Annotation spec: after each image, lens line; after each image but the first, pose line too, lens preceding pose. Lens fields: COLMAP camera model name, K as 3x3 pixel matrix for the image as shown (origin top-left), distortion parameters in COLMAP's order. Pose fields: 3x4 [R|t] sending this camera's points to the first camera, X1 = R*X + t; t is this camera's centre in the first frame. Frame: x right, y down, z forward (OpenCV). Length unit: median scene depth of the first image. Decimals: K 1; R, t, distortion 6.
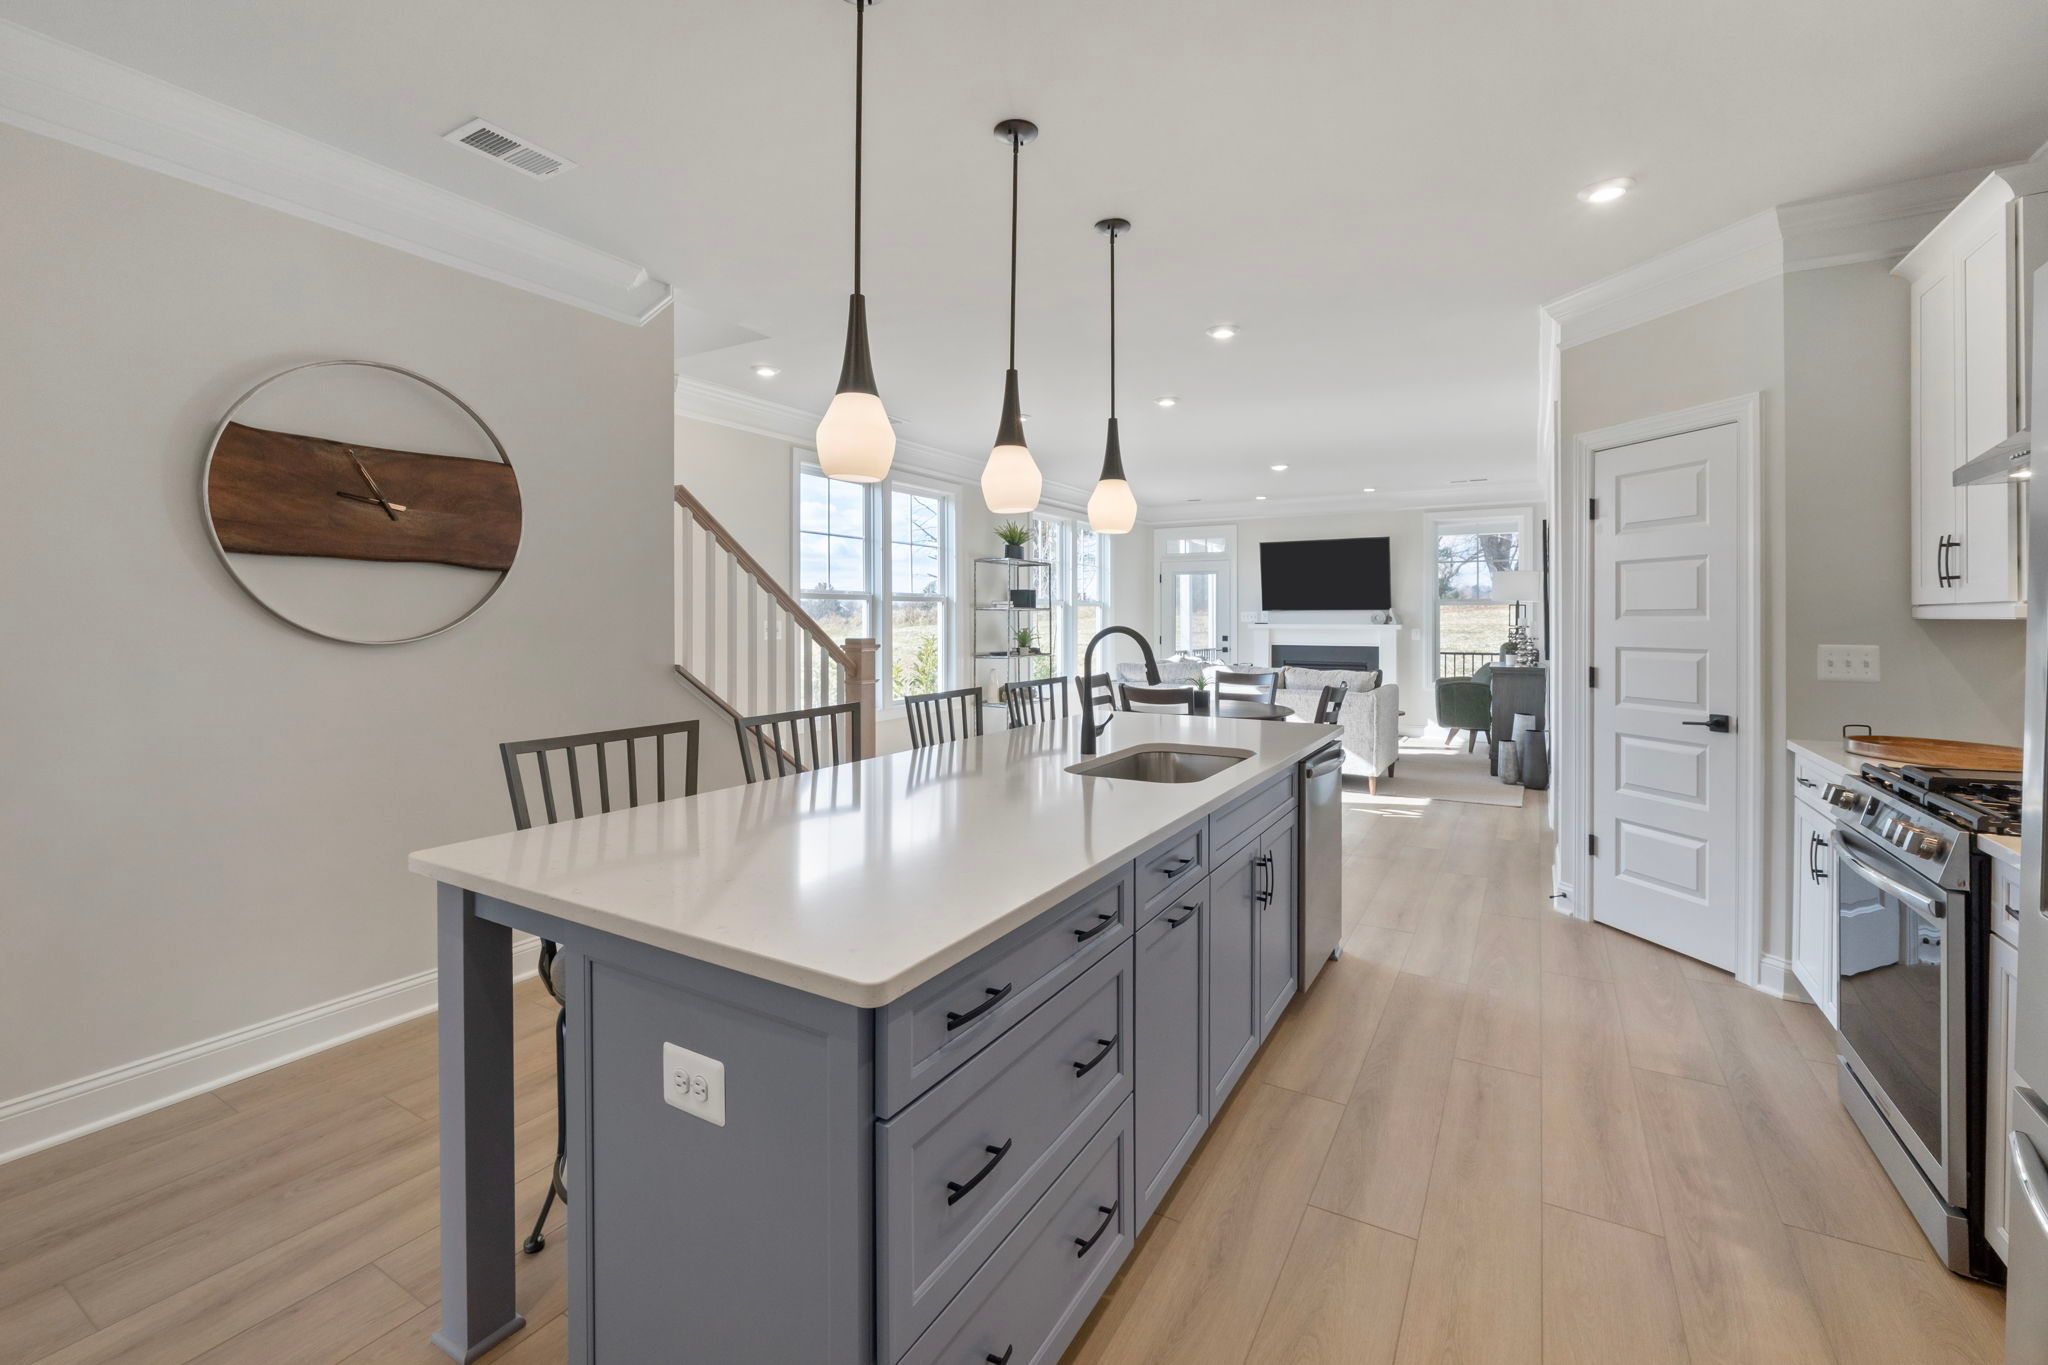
lens RADIAL K [[876.3, 0, 1021.5], [0, 876.3, 617.4], [0, 0, 1]] dist [-0.001881, -0.000030]
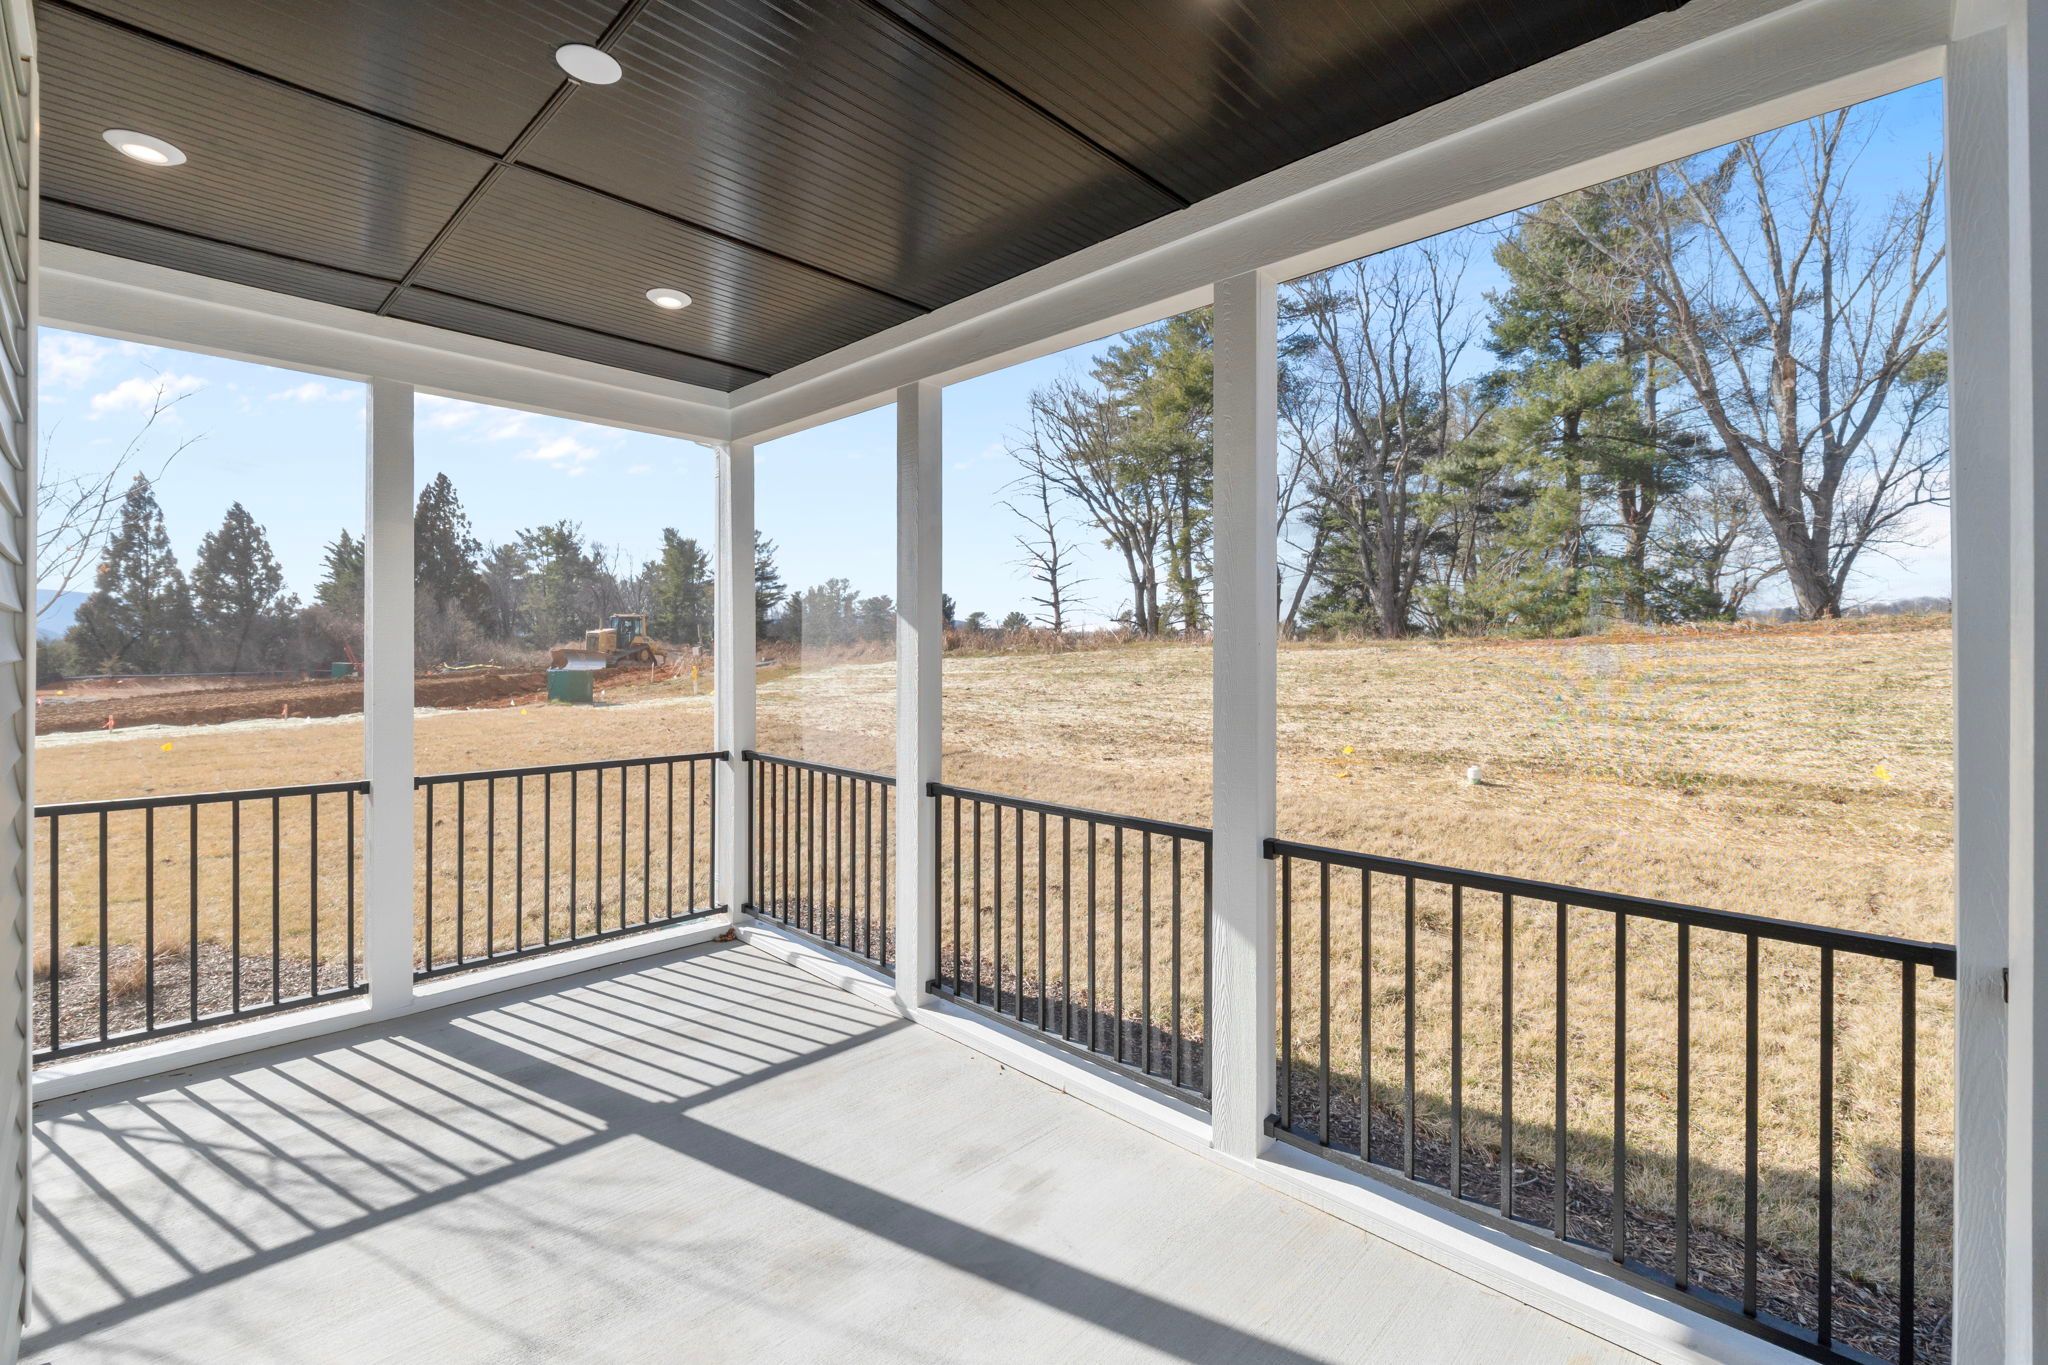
lens RADIAL K [[894.0, 0, 1024.4], [0, 894.0, 648.5], [0, 0, 1]] dist [-0.003402, -0.000323]
pose [[0.973545, 0.000038, -0.228496, 0.675881], [0.000435, 0.999998, 0.002020, -0.008666], [0.228495, -0.002066, 0.973543, 1.152096]]
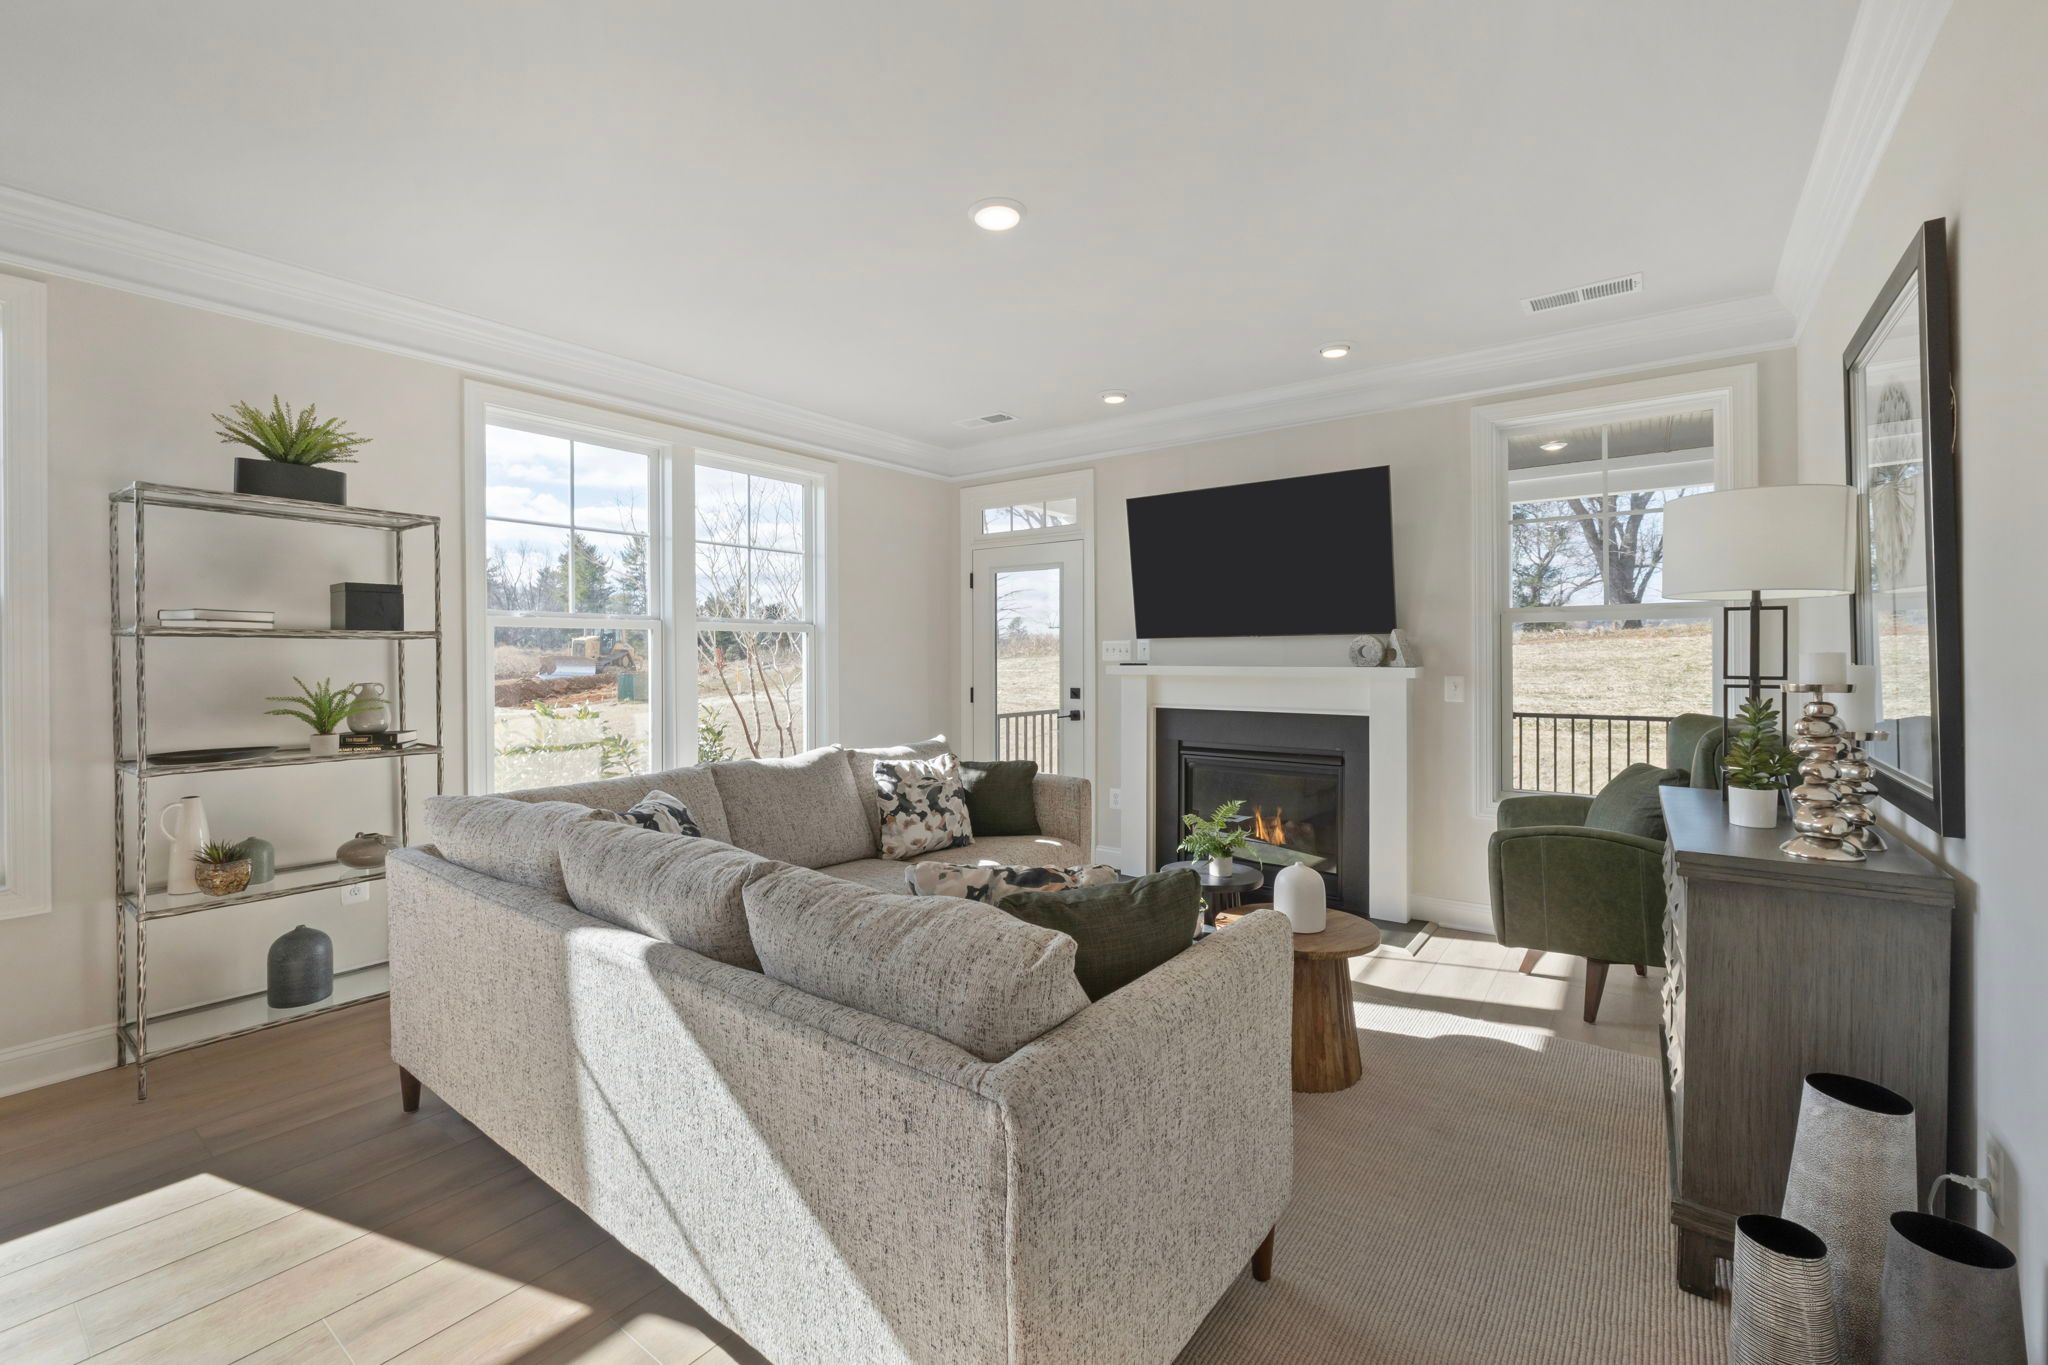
lens RADIAL K [[862.8, 0, 1016.0], [0, 862.8, 656.5], [0, 0, 1]] dist [-0.007622, 0.000068]
pose [[0.993984, -0.004249, -0.109443, 0.319071], [0.004814, 0.999976, 0.004902, -0.000157], [0.109419, -0.005399, 0.993981, 0.626555]]
